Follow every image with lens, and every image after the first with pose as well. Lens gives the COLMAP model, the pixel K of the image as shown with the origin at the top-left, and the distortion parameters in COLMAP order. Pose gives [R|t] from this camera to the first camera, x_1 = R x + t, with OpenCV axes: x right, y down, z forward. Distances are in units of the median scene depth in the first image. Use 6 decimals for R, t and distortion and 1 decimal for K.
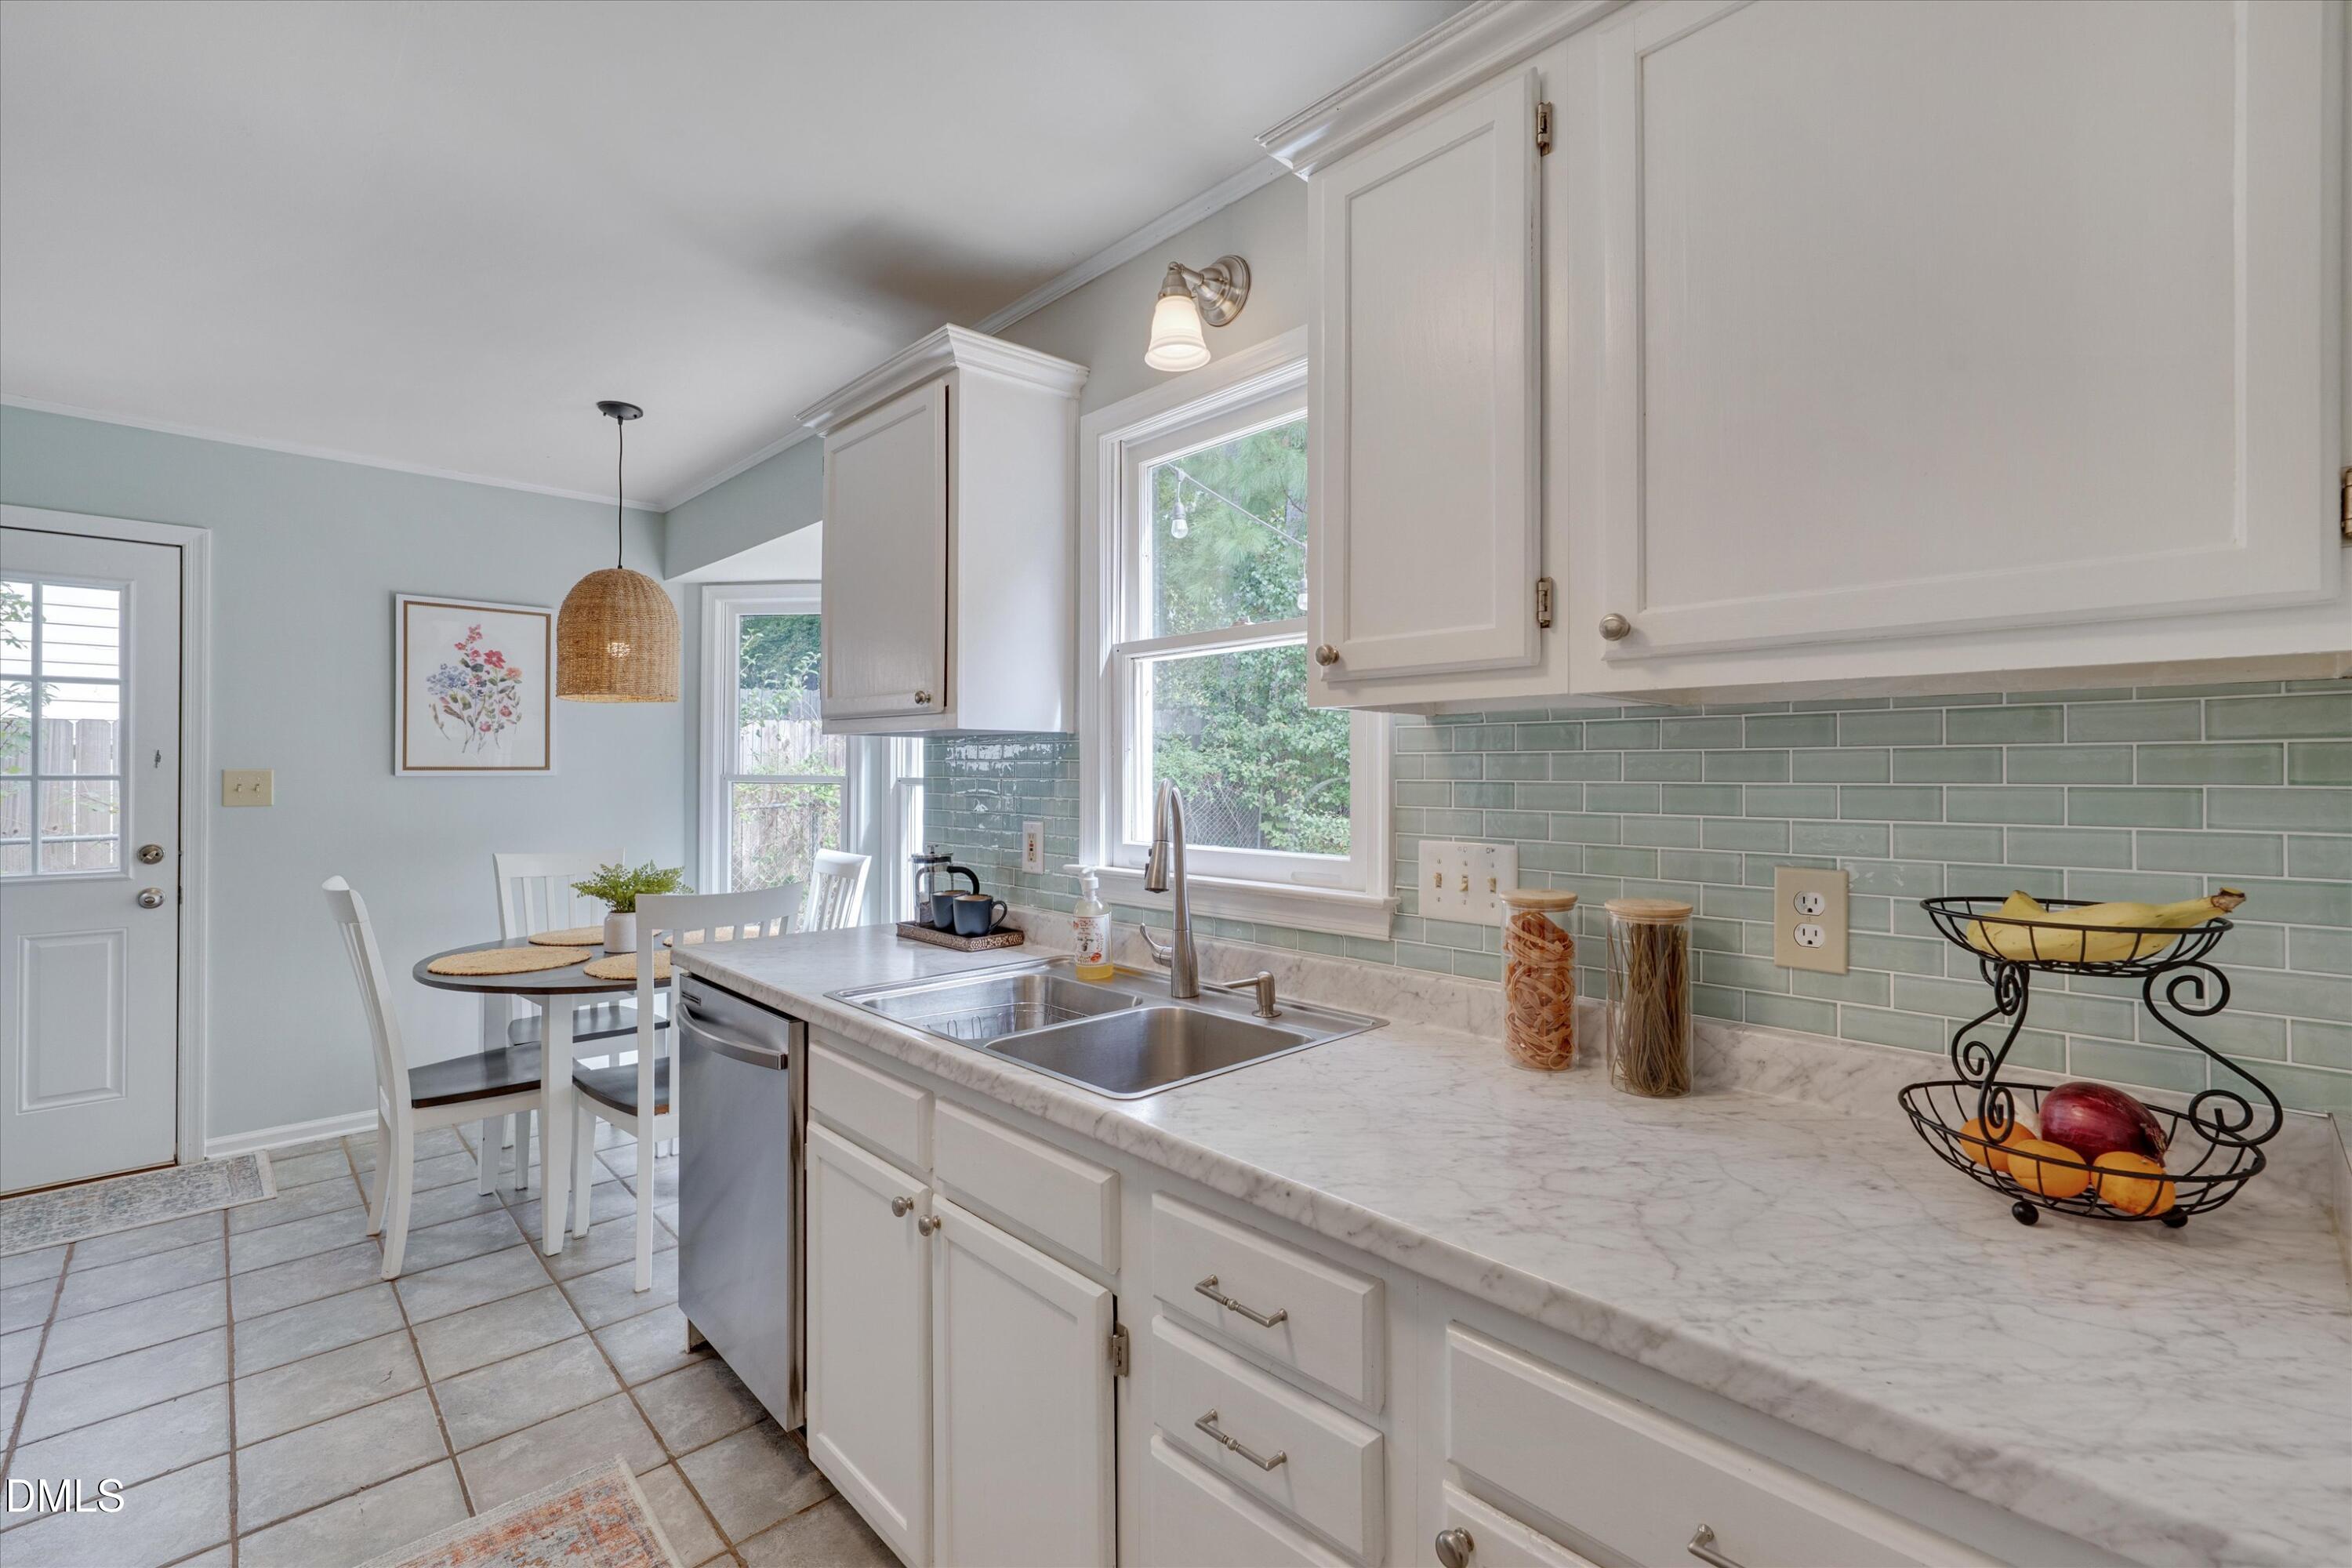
lens RADIAL K [[1030.1, 0, 1180.2], [0, 1030.1, 769.7], [0, 0, 1]] dist [-0.008463, 0.005301]
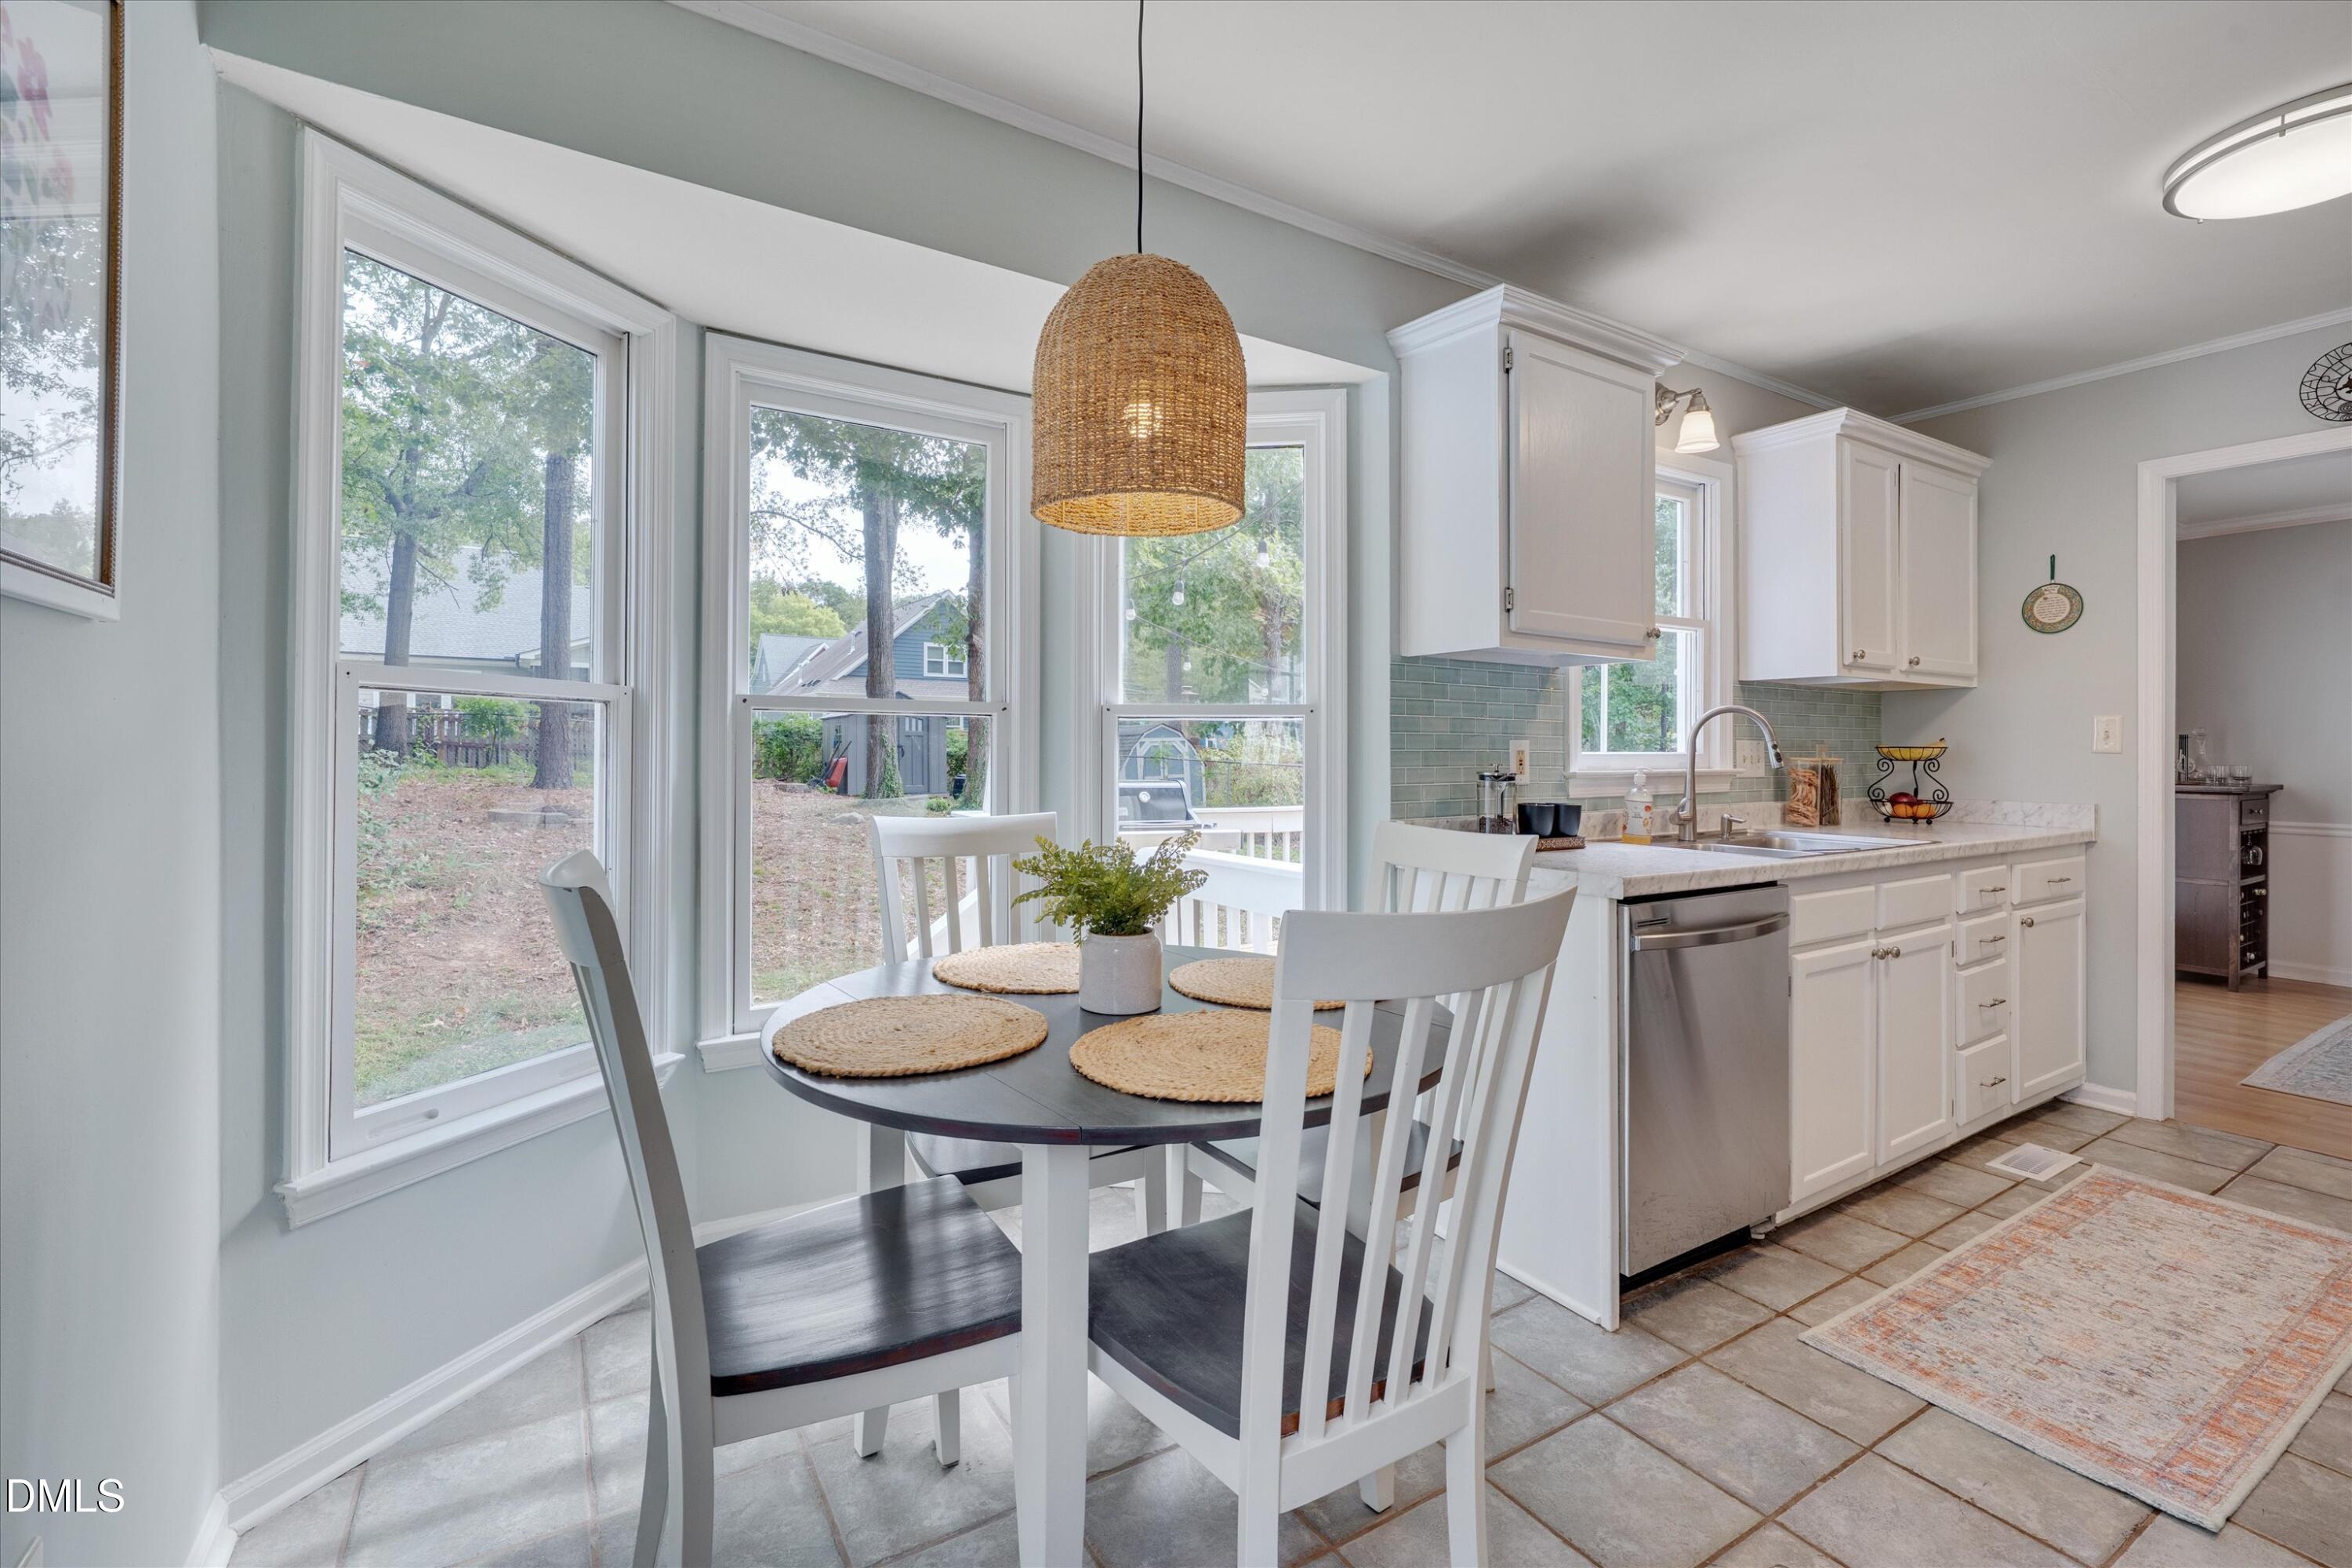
lens RADIAL K [[1077.2, 0, 1168.9], [0, 1077.2, 759.0], [0, 0, 1]] dist [0.001362, 0.001281]
pose [[0.175577, 0.002174, 0.984463, -1.444361], [0.002719, 0.999993, -0.002693, 0.074780], [-0.984462, 0.003150, 0.175570, 1.199330]]
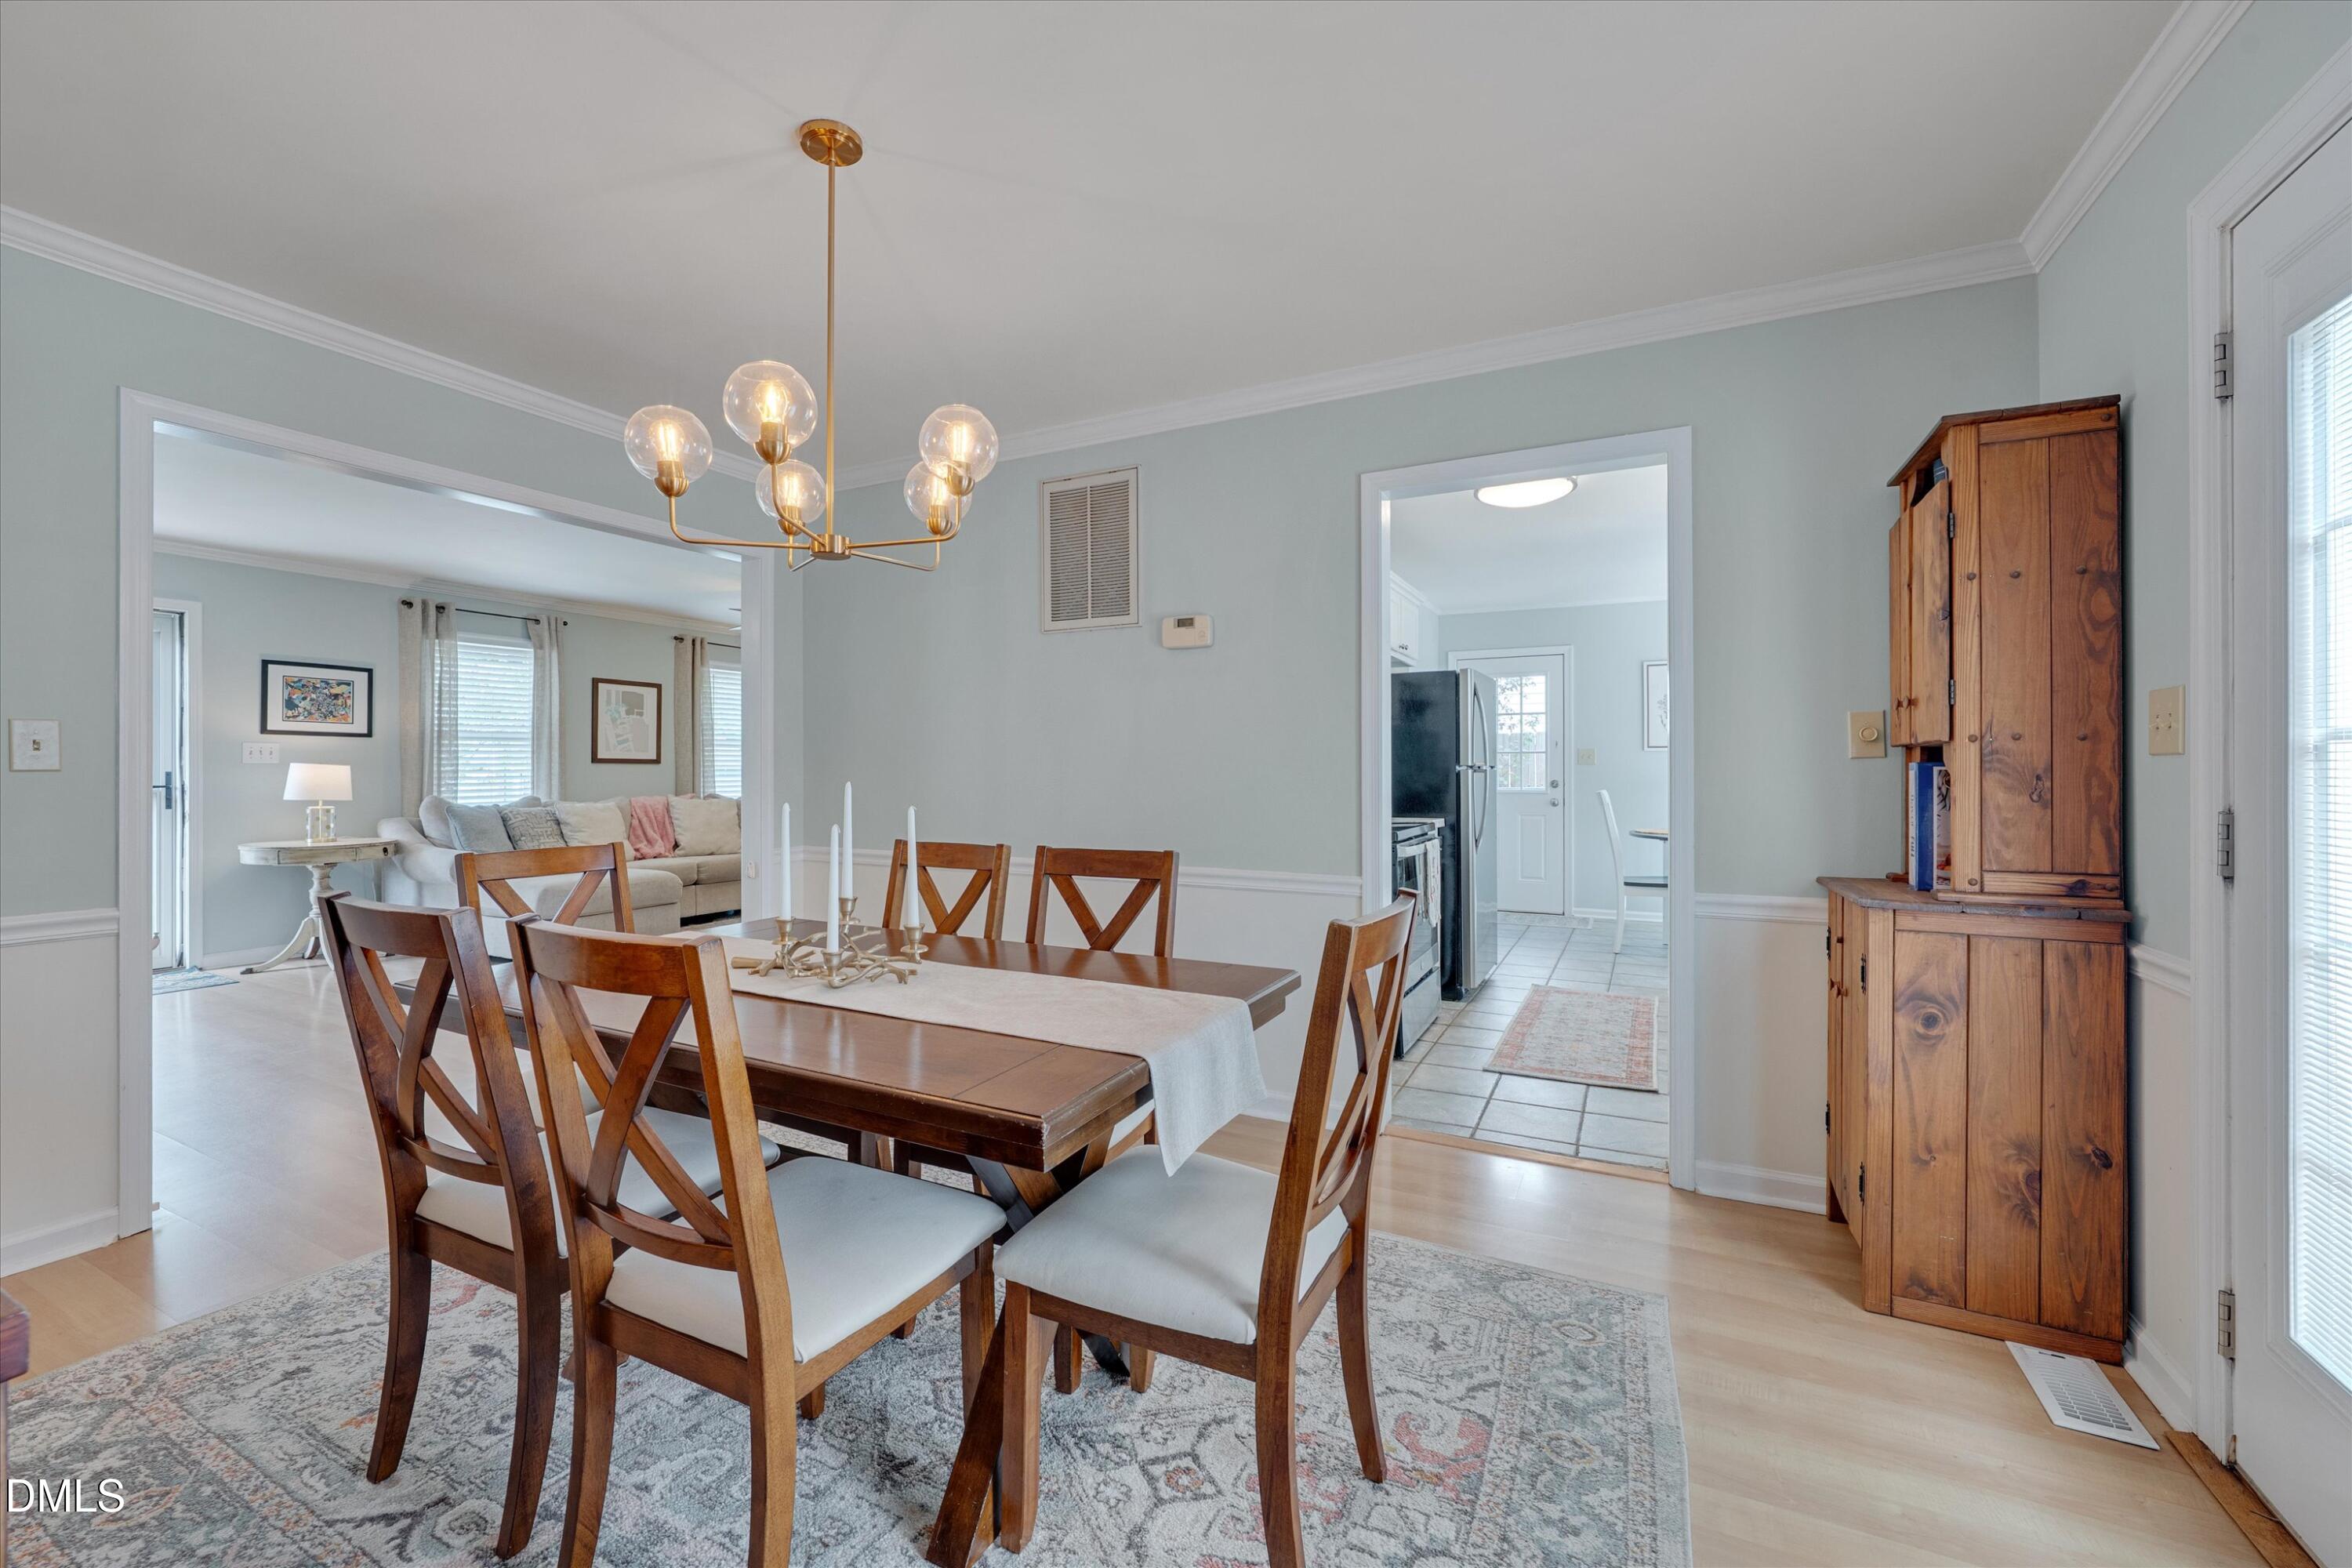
lens RADIAL K [[948.3, 0, 1153.9], [0, 948.3, 767.0], [0, 0, 1]] dist [-0.000501, 0.002387]
pose [[0.320721, -0.000987, -0.947173, 1.150664], [0.000903, 0.999999, -0.000737, 0.061953], [0.947173, -0.000619, 0.320722, -0.866203]]
